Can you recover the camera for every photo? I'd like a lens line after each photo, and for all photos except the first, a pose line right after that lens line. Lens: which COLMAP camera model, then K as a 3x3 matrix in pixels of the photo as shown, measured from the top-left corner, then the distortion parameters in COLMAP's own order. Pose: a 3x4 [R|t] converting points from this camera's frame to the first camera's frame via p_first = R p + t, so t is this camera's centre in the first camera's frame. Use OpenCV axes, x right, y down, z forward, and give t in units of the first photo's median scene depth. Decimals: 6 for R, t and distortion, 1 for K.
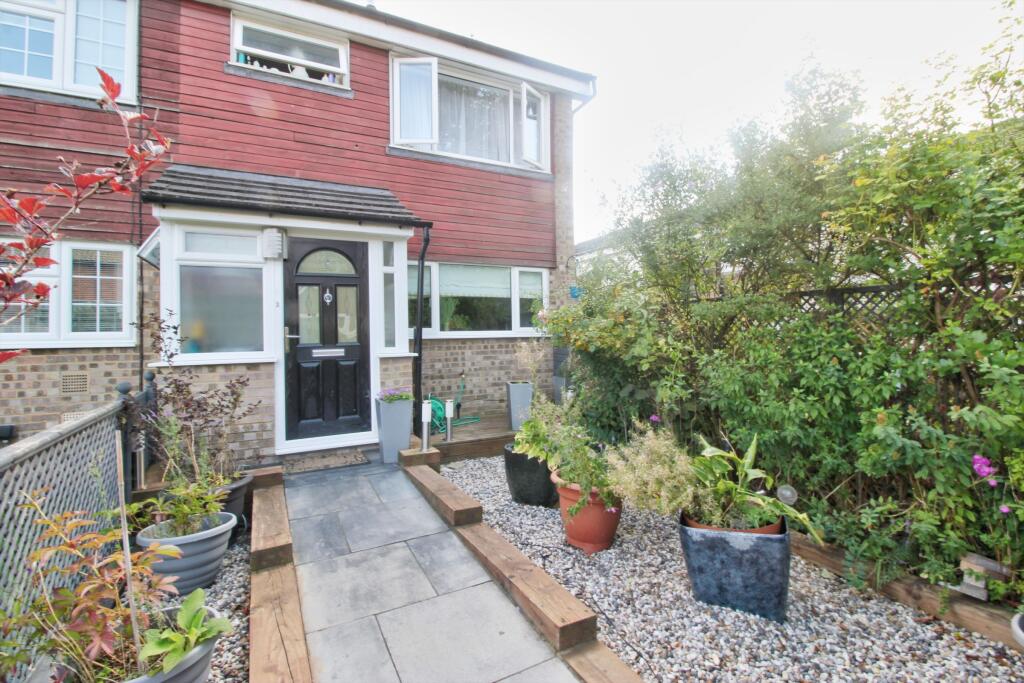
lens RADIAL K [[475.6, 0, 514.5], [0, 475.6, 328.1], [0, 0, 1]] dist [-0.000139, -0.012451]
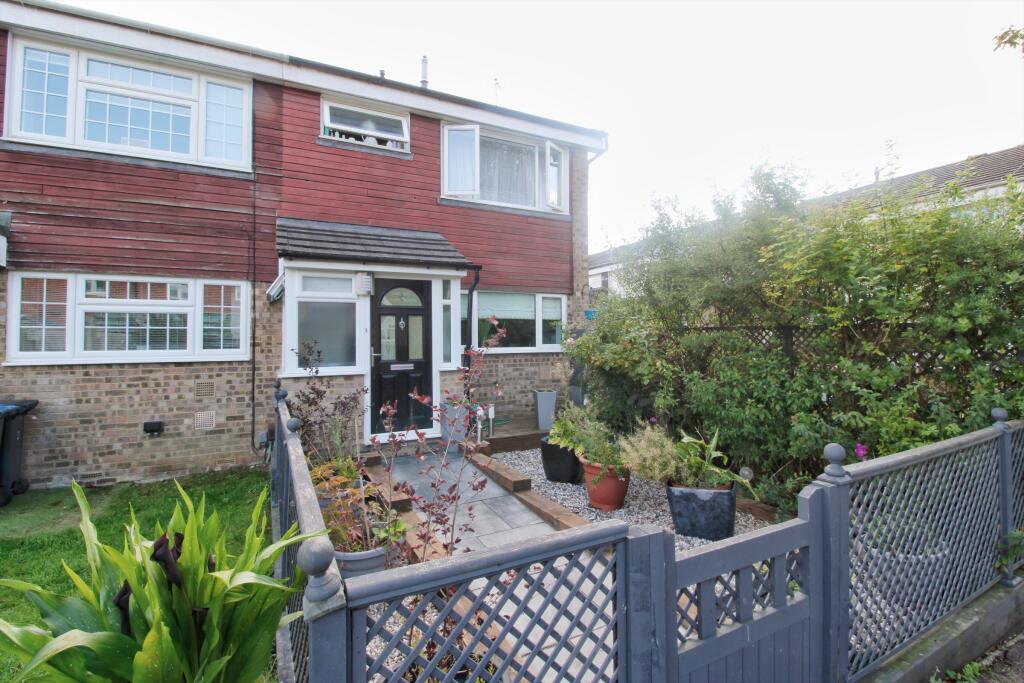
lens RADIAL K [[475.6, 0, 514.5], [0, 475.6, 328.1], [0, 0, 1]] dist [-0.000139, -0.012451]
pose [[0.999910, 0.008451, -0.010424, -0.073688], [-0.008566, 0.999902, -0.011089, -0.043524], [0.010329, 0.011177, 0.999884, -0.300561]]
